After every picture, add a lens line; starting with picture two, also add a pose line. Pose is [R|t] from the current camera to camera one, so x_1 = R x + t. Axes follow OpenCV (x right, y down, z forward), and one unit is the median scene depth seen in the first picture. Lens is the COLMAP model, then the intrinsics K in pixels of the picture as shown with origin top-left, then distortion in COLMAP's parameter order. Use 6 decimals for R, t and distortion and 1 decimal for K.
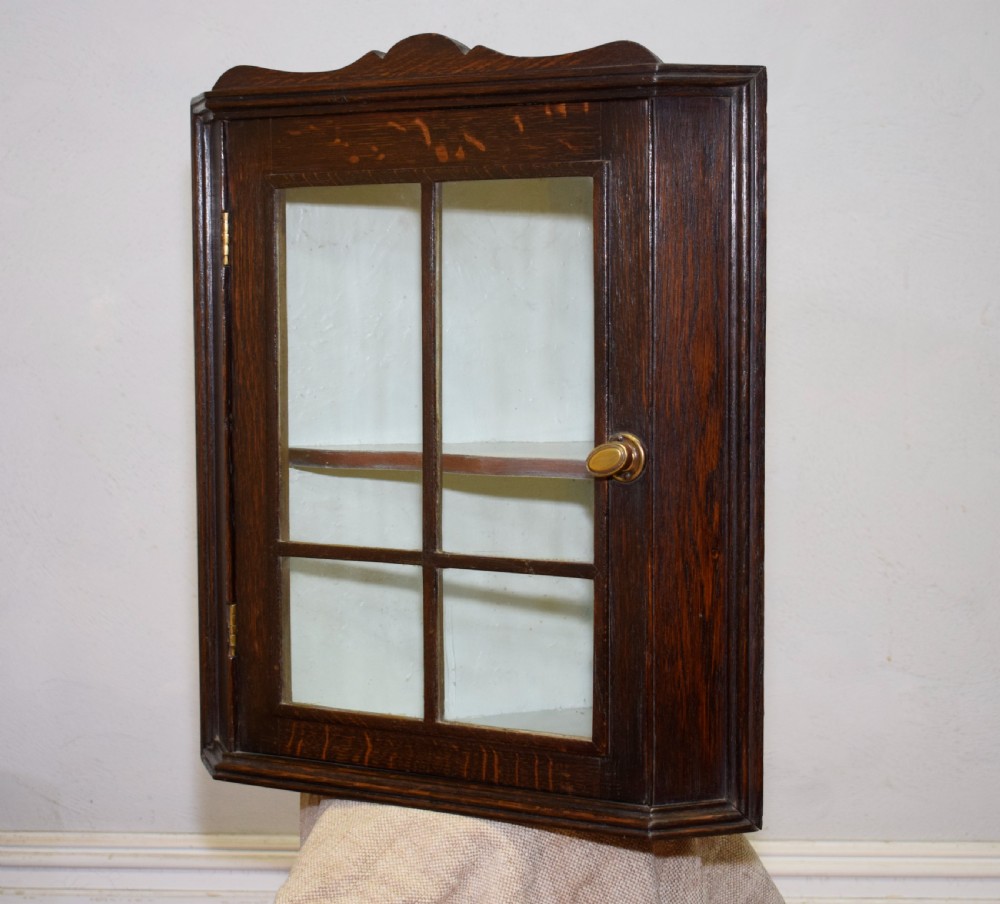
lens RADIAL K [[2122.3, 0, 500.0], [0, 2122.3, 452.0], [0, 0, 1]] dist [-0.006981, -0.145463]
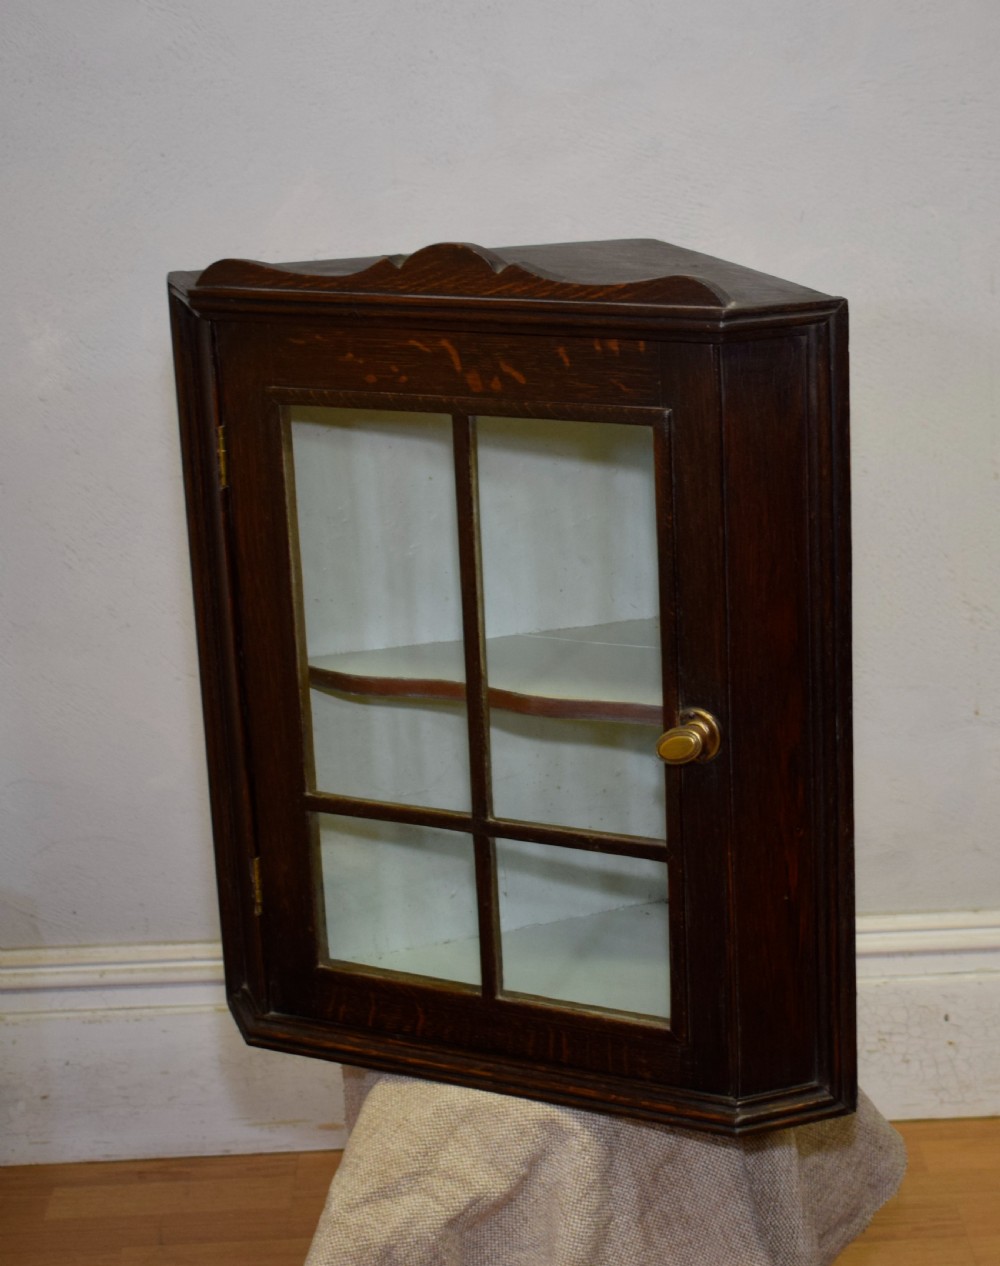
lens RADIAL K [[2566.9, 0, 680.0], [0, 2566.9, 627.0], [0, 0, 1]] dist [-0.017887, -0.081008]
pose [[0.996465, -0.045257, 0.070782, -0.022489], [0.030764, 0.980547, 0.193858, -0.242869], [-0.078178, -0.190995, 0.978473, -0.049130]]
